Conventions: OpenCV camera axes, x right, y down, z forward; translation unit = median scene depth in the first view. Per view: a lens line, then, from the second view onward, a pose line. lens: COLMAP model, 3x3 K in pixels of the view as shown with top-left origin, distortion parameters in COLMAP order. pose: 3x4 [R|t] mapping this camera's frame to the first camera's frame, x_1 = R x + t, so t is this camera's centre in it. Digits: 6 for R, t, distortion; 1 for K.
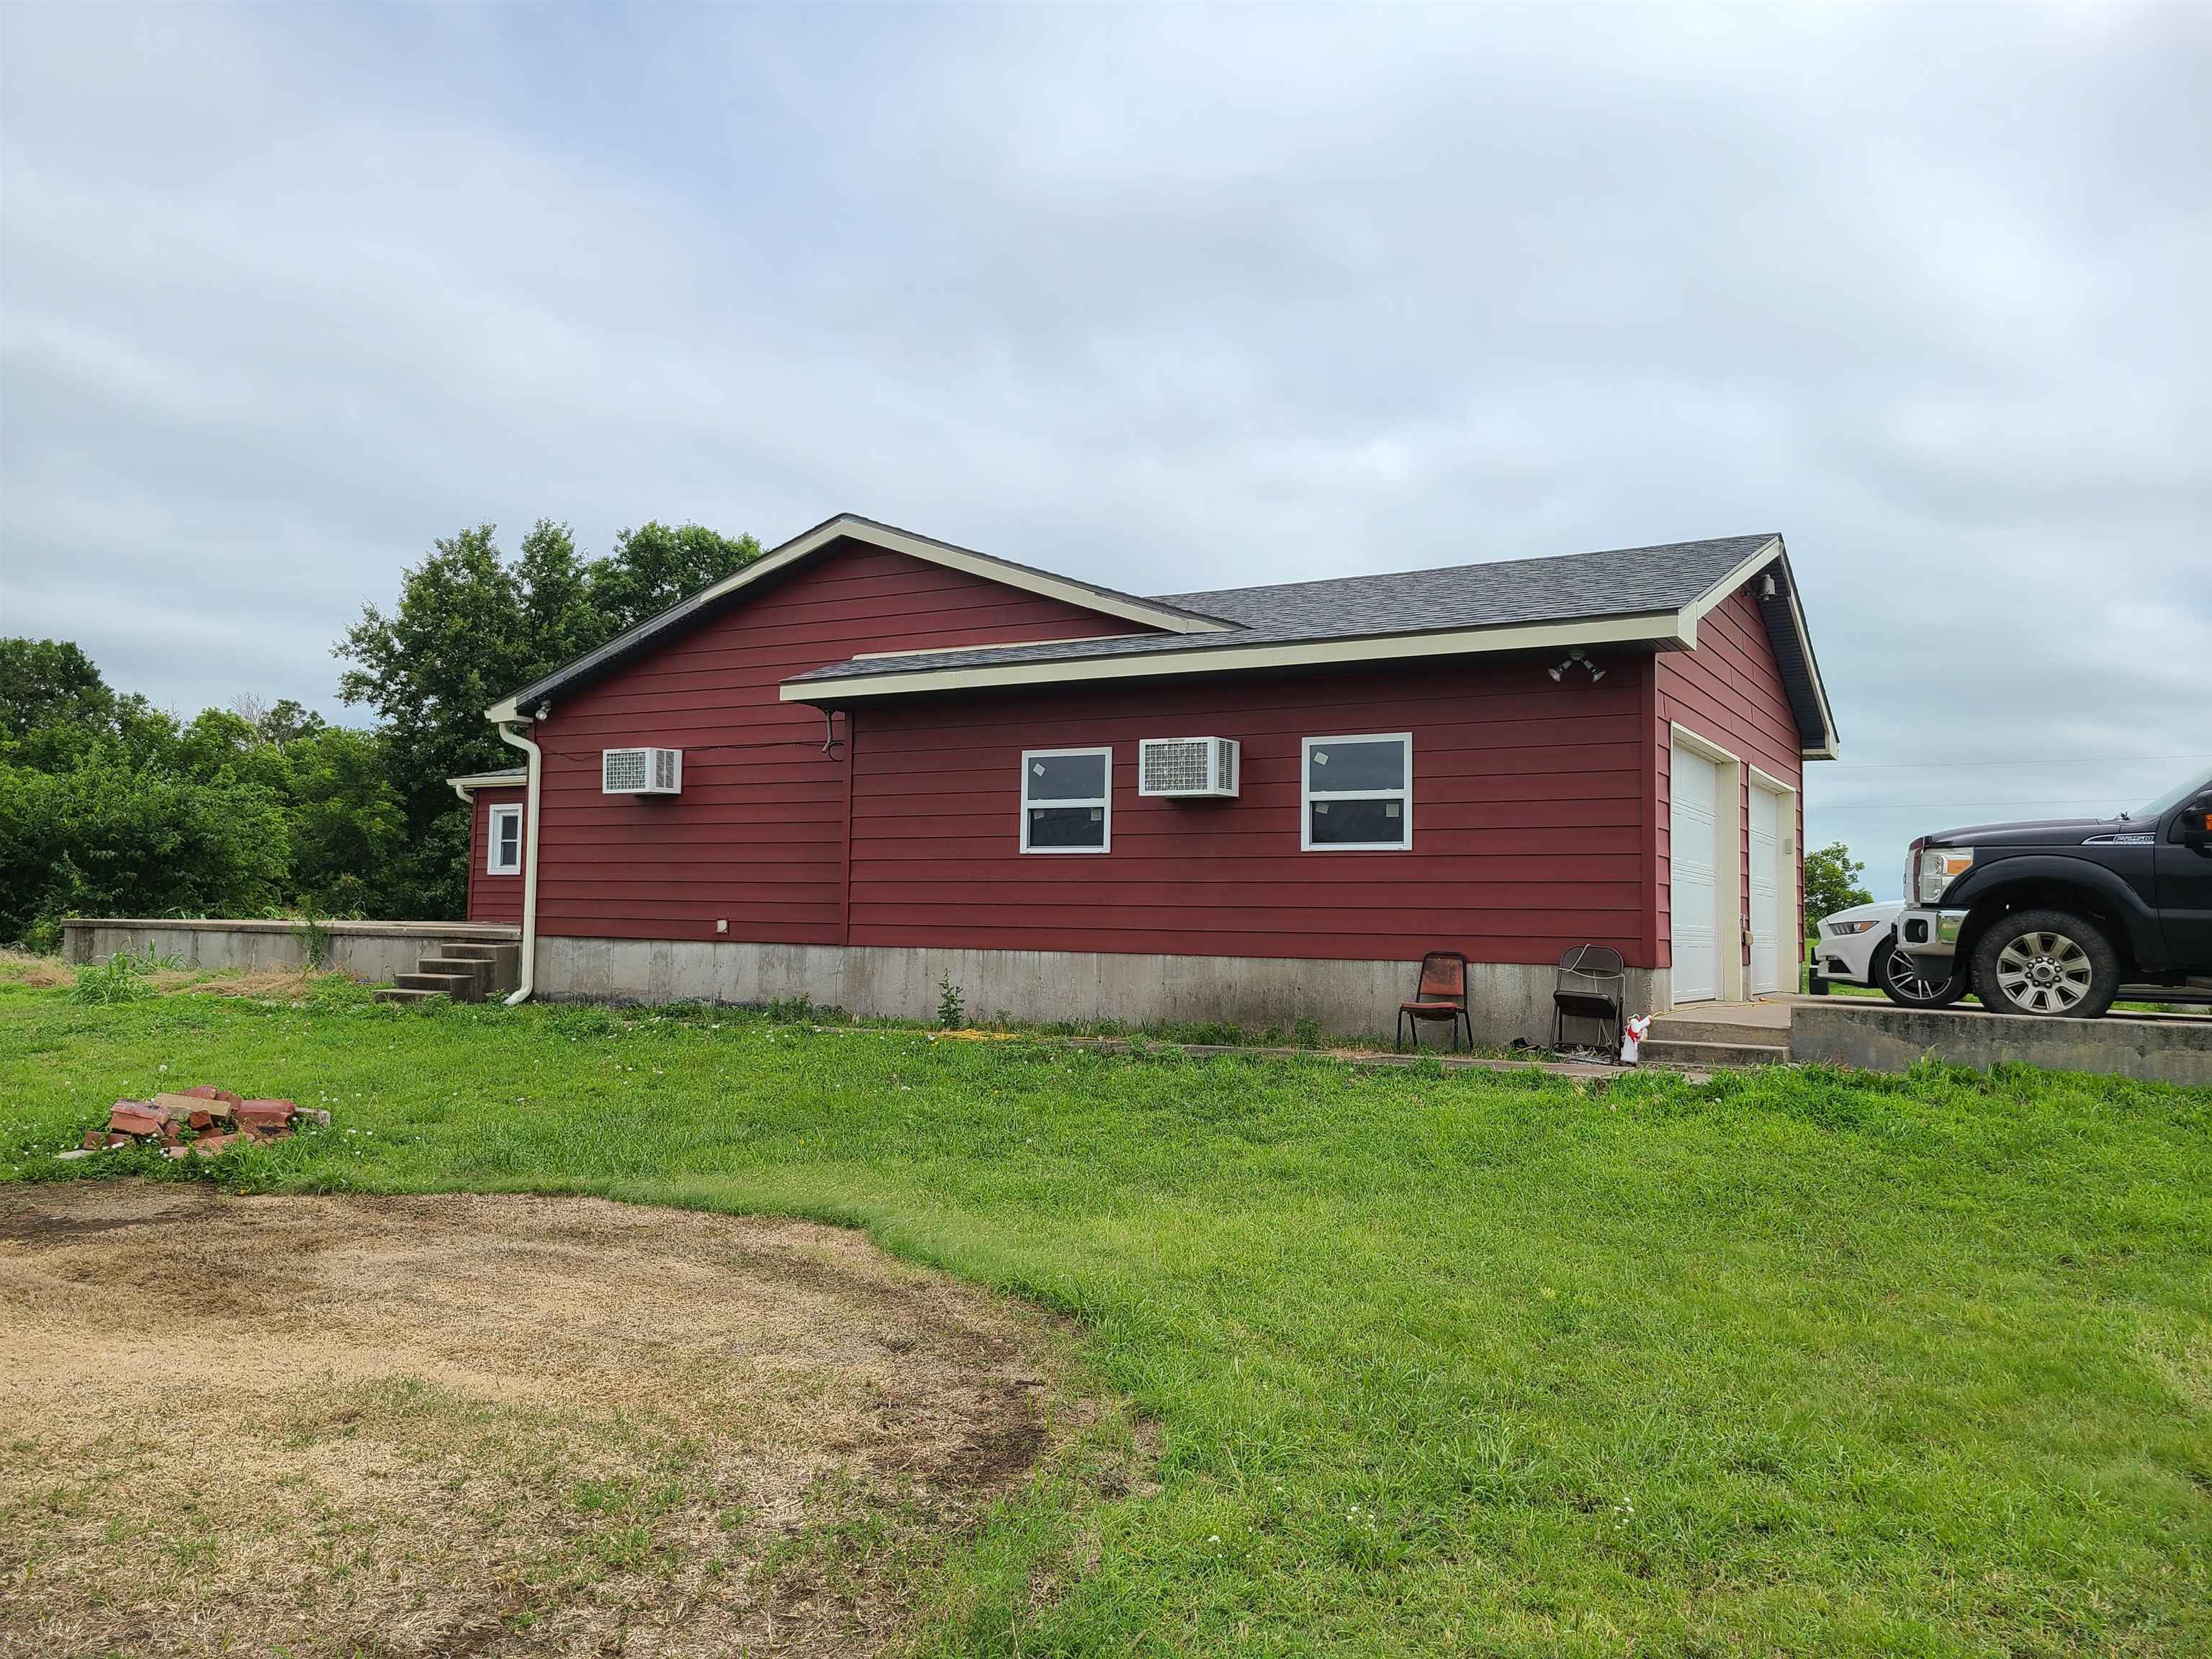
lens RADIAL K [[1658.5, 0, 1106.0], [0, 1658.5, 829.5], [0, 0, 1]] dist [0.008059, -0.041370]
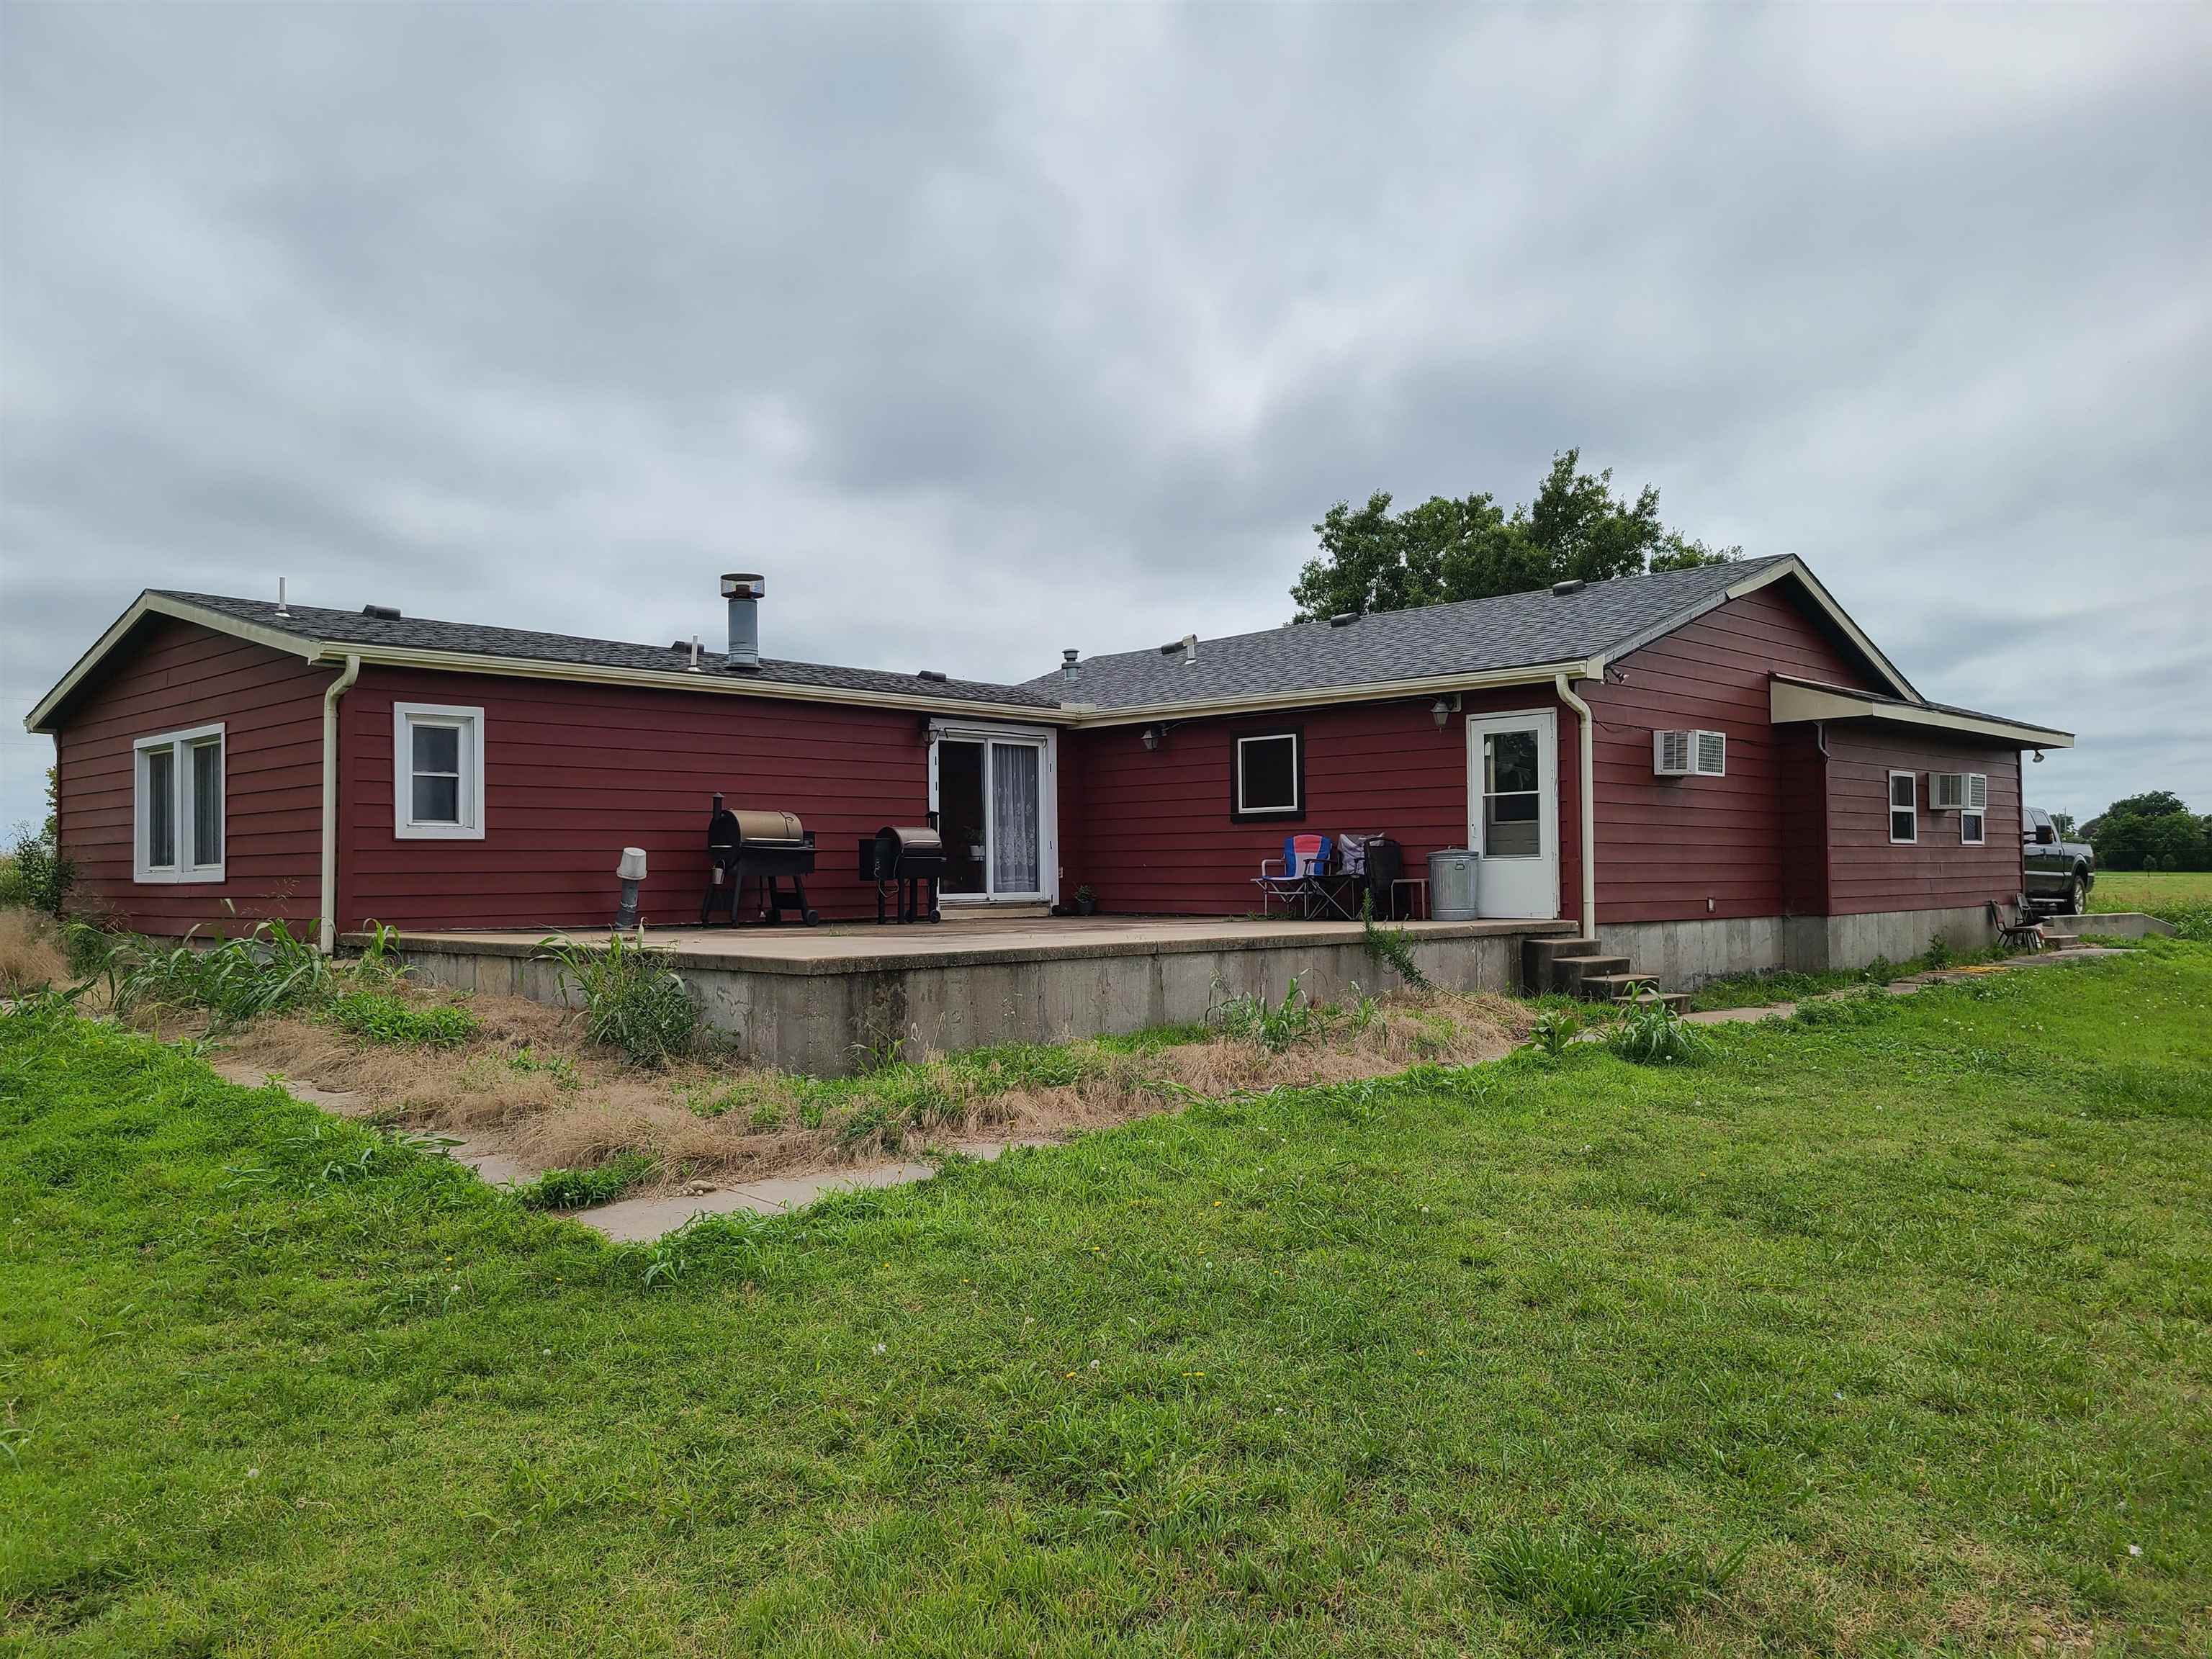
lens RADIAL K [[1658.5, 0, 1106.0], [0, 1658.5, 829.5], [0, 0, 1]] dist [0.008059, -0.041370]
pose [[0.236552, 0.011870, 0.971546, -1.290497], [-0.038618, 0.999250, -0.002805, 0.026728], [-0.970851, -0.036855, 0.236833, 1.069012]]
